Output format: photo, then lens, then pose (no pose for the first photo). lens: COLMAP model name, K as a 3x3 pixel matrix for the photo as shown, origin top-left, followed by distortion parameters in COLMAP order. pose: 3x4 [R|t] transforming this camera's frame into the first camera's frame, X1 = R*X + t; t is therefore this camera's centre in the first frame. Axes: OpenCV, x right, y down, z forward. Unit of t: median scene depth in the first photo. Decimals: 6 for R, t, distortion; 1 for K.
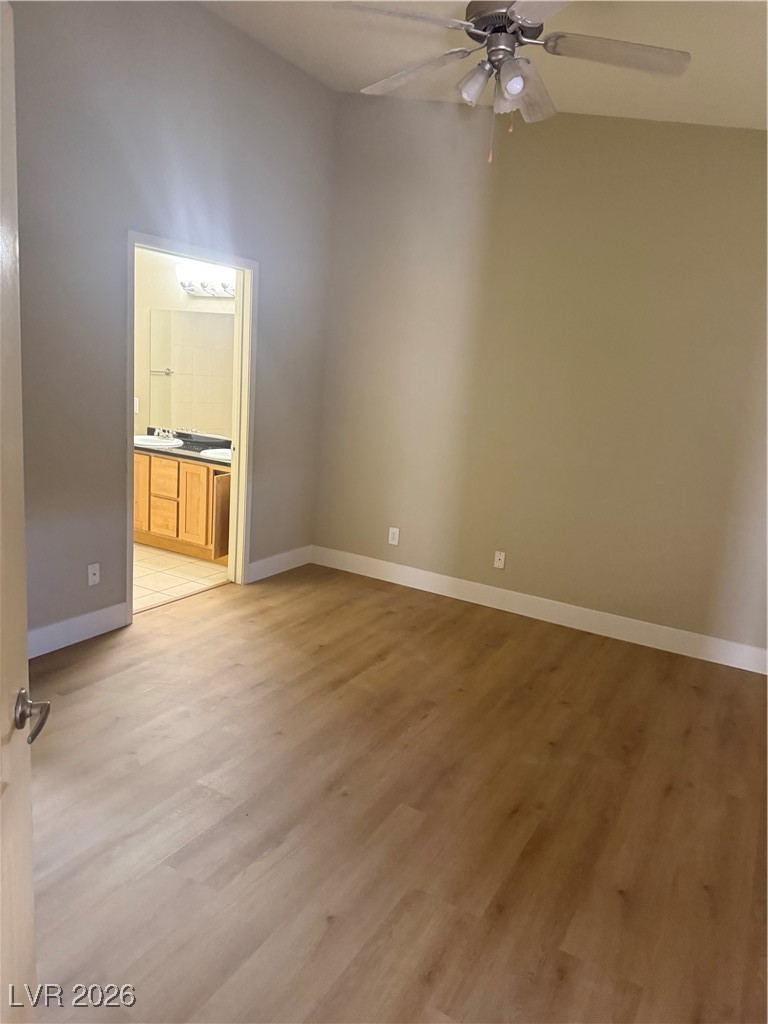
lens RADIAL K [[723.6, 0, 384.0], [0, 723.6, 512.0], [0, 0, 1]] dist [0.112611, -0.121835]
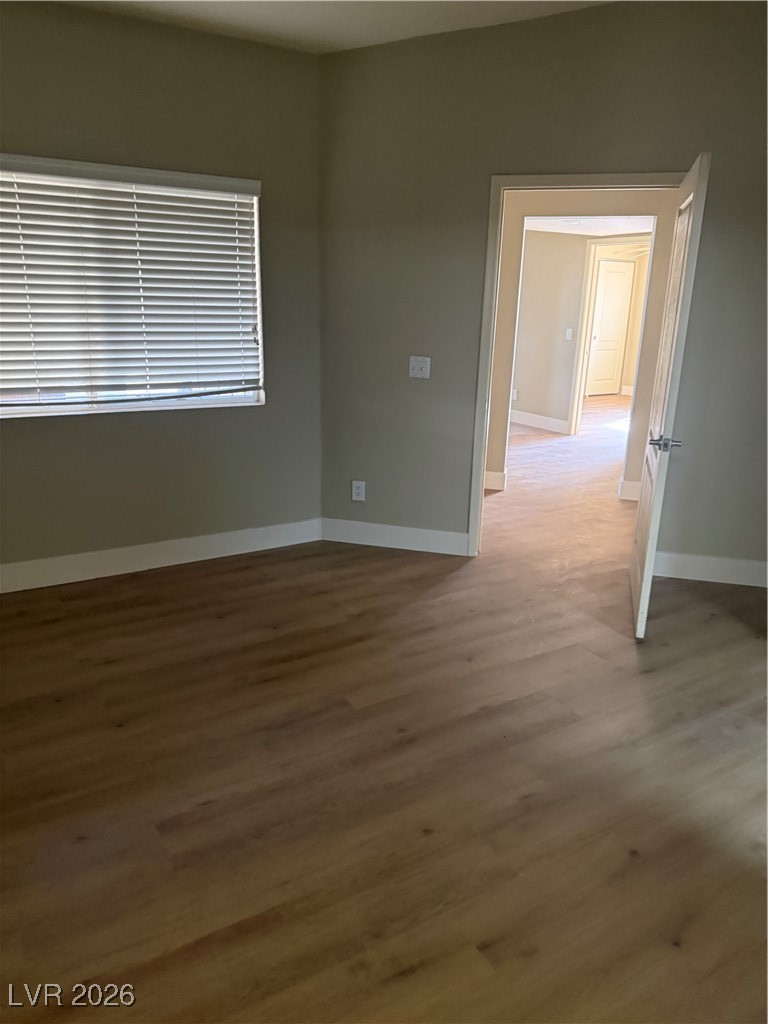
lens RADIAL K [[723.6, 0, 384.0], [0, 723.6, 512.0], [0, 0, 1]] dist [0.112611, -0.121835]
pose [[-0.874044, -0.218167, 0.434108, -0.423707], [0.011528, 0.883945, 0.467450, -0.349909], [-0.485710, 0.413576, -0.770092, 1.779323]]
